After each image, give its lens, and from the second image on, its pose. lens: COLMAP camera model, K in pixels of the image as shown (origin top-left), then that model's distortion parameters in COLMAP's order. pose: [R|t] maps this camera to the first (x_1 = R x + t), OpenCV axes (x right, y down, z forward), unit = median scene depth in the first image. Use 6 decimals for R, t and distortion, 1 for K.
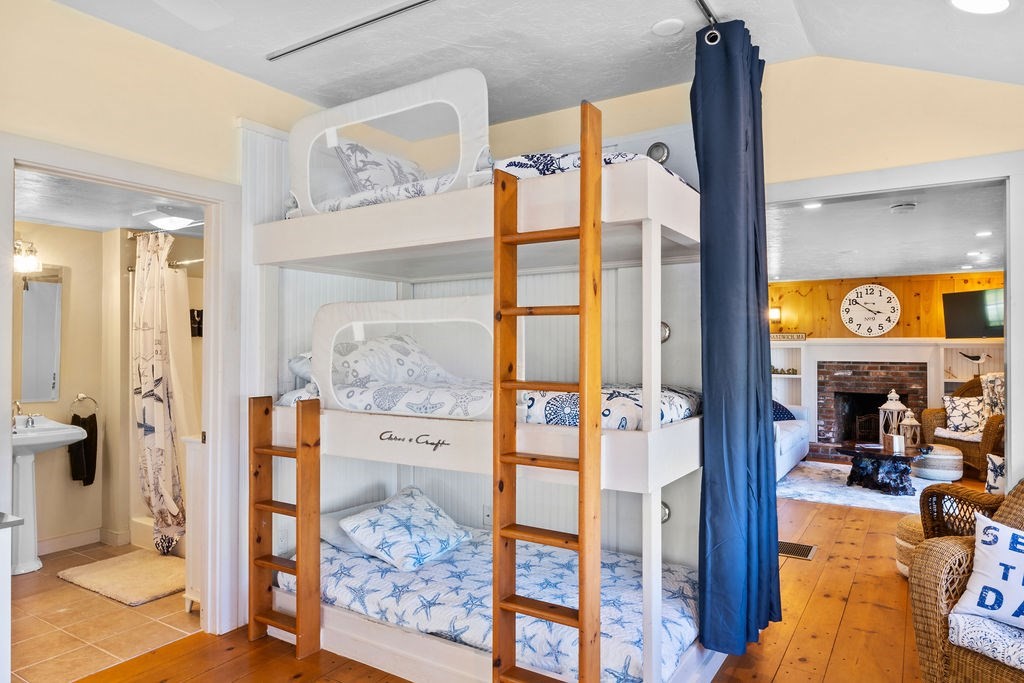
lens RADIAL K [[645.3, 0, 510.8], [0, 645.3, 340.8], [0, 0, 1]] dist [-0.007867, 0.005742]
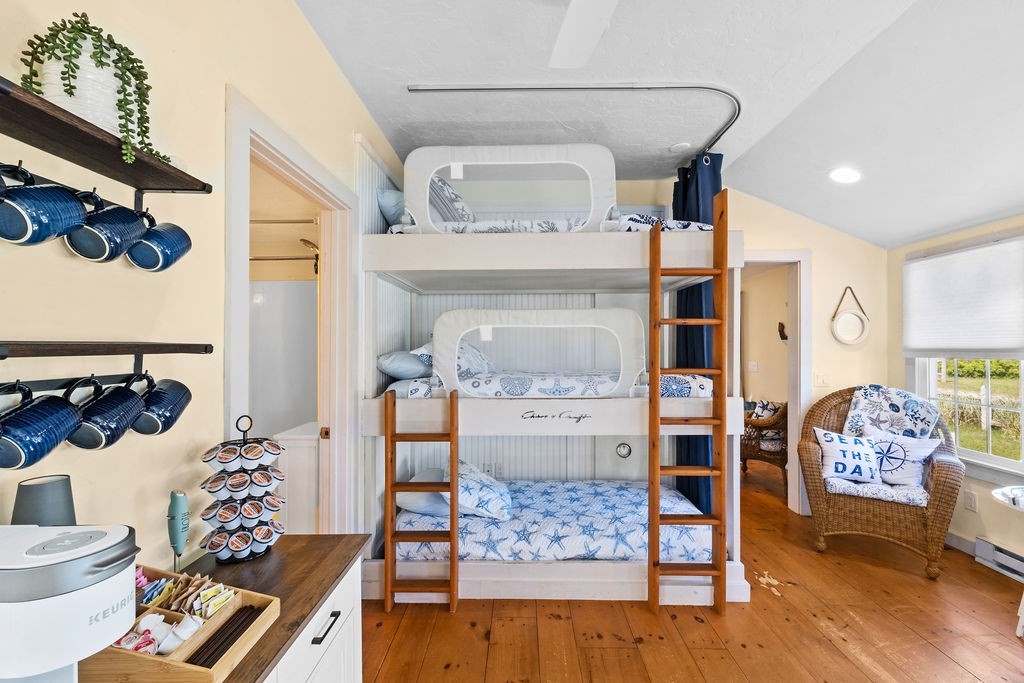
lens RADIAL K [[442.5, 0, 513.0], [0, 442.5, 342.3], [0, 0, 1]] dist [-0.000798, 0.000302]
pose [[0.851667, 0.001586, 0.524081, -0.444006], [-0.003198, 0.999993, 0.002171, 0.000667], [-0.524074, -0.003525, 0.851666, 0.174867]]
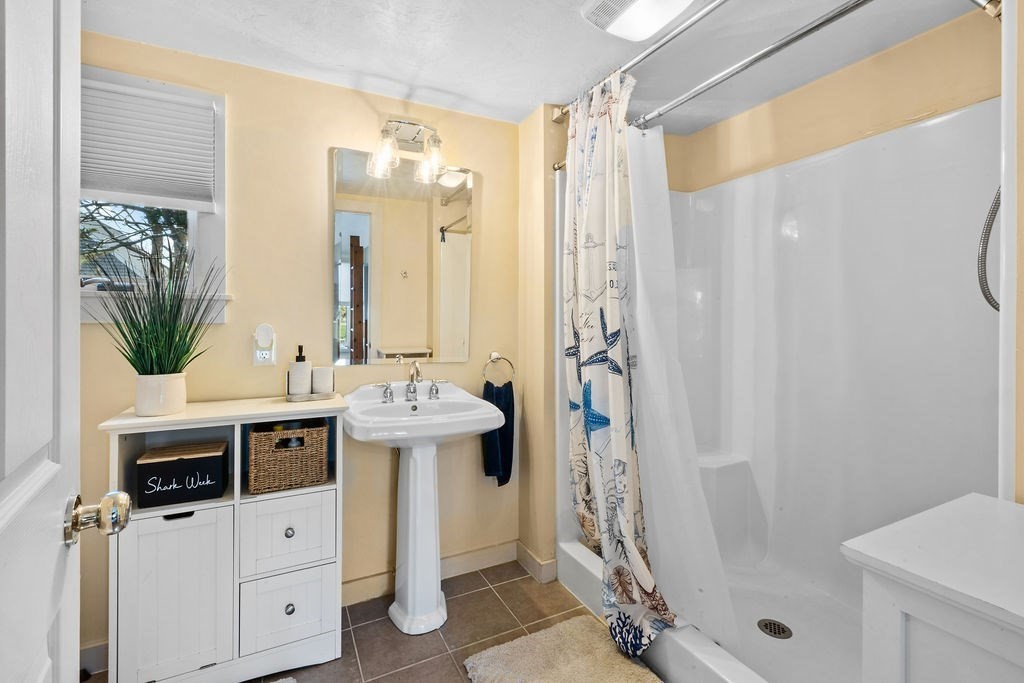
lens RADIAL K [[442.5, 0, 506.6], [0, 442.5, 321.6], [0, 0, 1]] dist [-0.000798, 0.000302]
pose [[0.857744, 0.002363, -0.514071, -0.430604], [0.002174, 0.999964, 0.008224, 0.046984], [0.514072, -0.008172, 0.857708, 0.625352]]
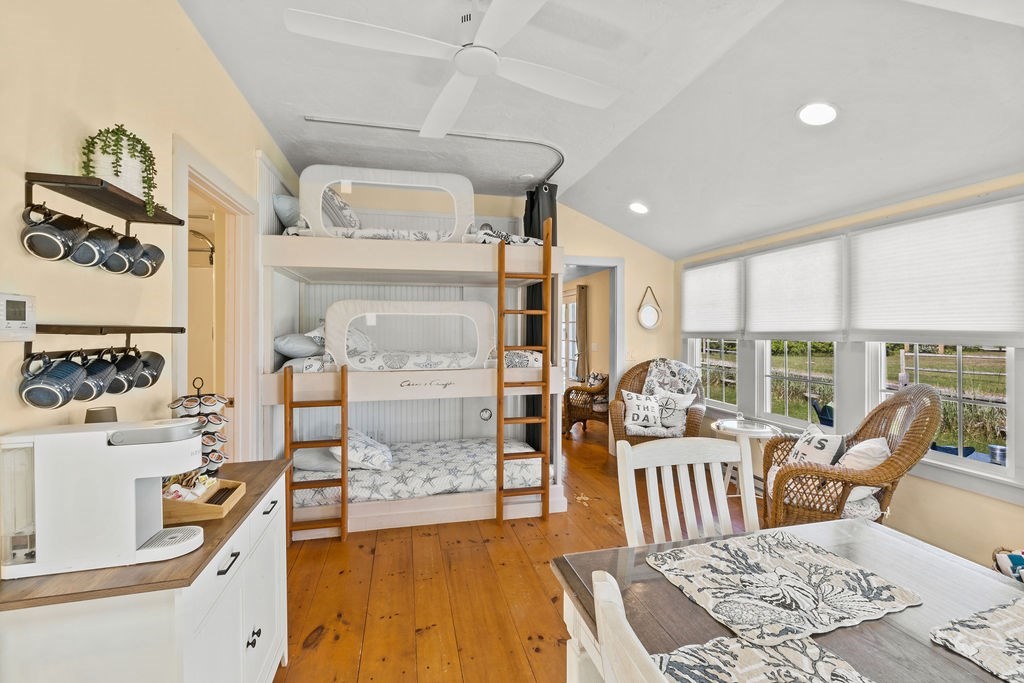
lens RADIAL K [[442.5, 0, 506.1], [0, 442.5, 331.0], [0, 0, 1]] dist [-0.000798, 0.000302]
pose [[0.696726, -0.002568, 0.717333, -0.535676], [-0.006572, 0.999929, 0.009963, 0.000741], [-0.717307, -0.011656, 0.696660, 0.024196]]
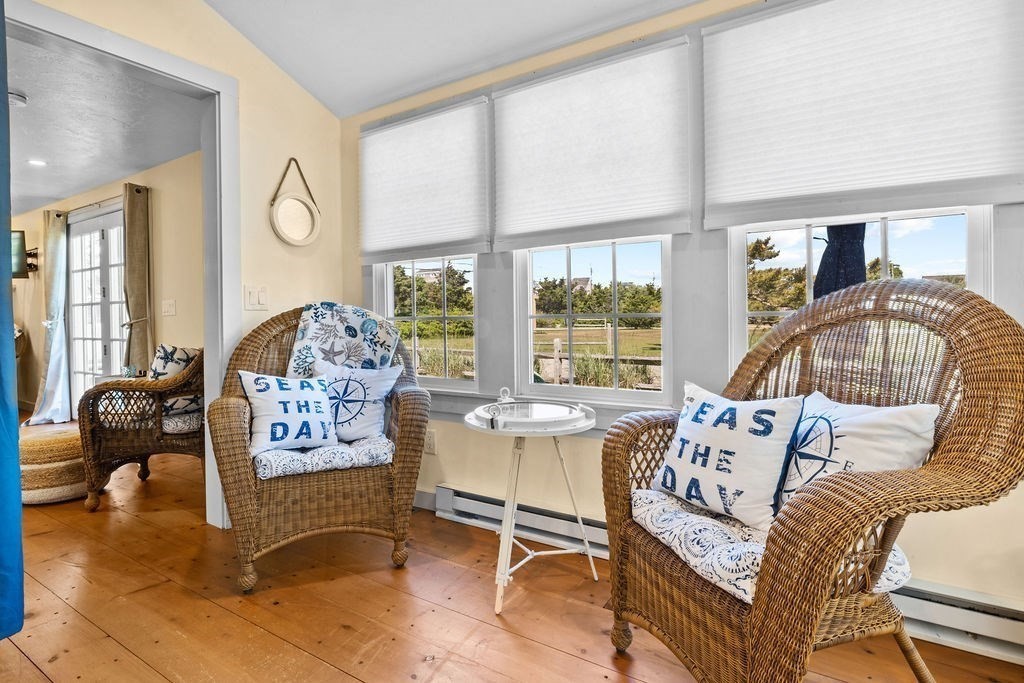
lens RADIAL K [[521.7, 0, 515.7], [0, 521.7, 323.6], [0, 0, 1]] dist [-0.004035, 0.000612]
pose [[-0.006424, -0.011399, 0.999914, -0.110422], [0.002705, 0.999931, 0.011416, 0.096113], [-0.999976, 0.002778, -0.006393, 0.285943]]
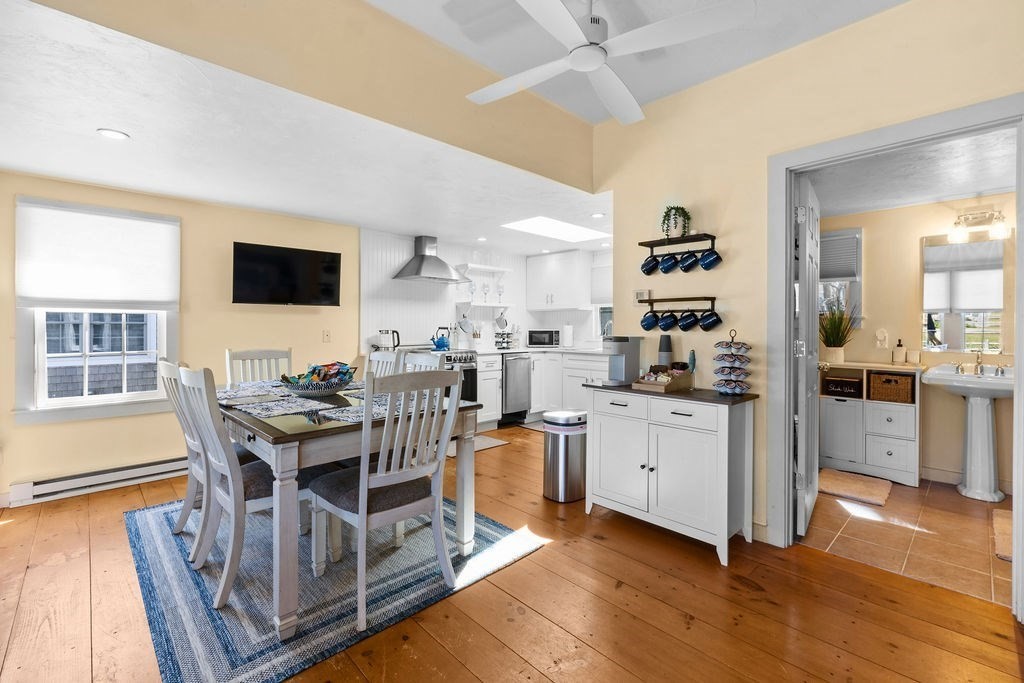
lens RADIAL K [[442.5, 0, 508.2], [0, 442.5, 327.3], [0, 0, 1]] dist [-0.000798, 0.000302]
pose [[-0.244230, 0.005860, -0.969700, 0.204466], [0.005675, 0.999973, 0.004614, 0.040802], [0.969701, -0.004376, -0.244257, 0.355327]]
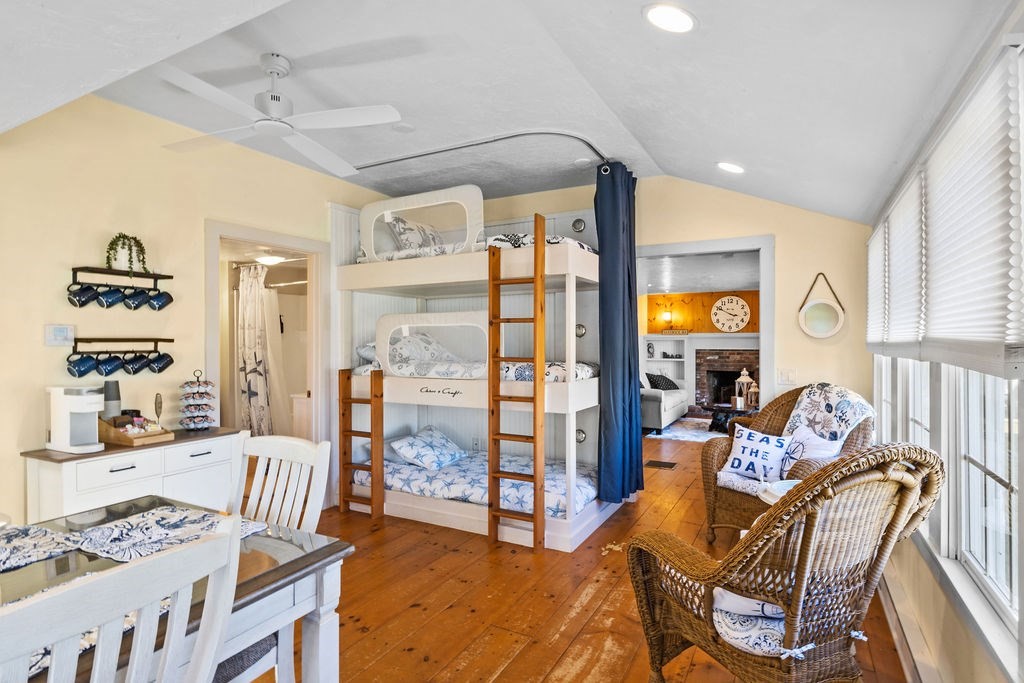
lens RADIAL K [[530.3, 0, 511.5], [0, 530.3, 342.8], [0, 0, 1]] dist [-0.001838, -0.000230]
pose [[0.997372, -0.002668, 0.072395, -0.039015], [0.001599, 0.999889, 0.014813, -0.001676], [-0.072427, -0.014658, 0.997266, -0.303053]]
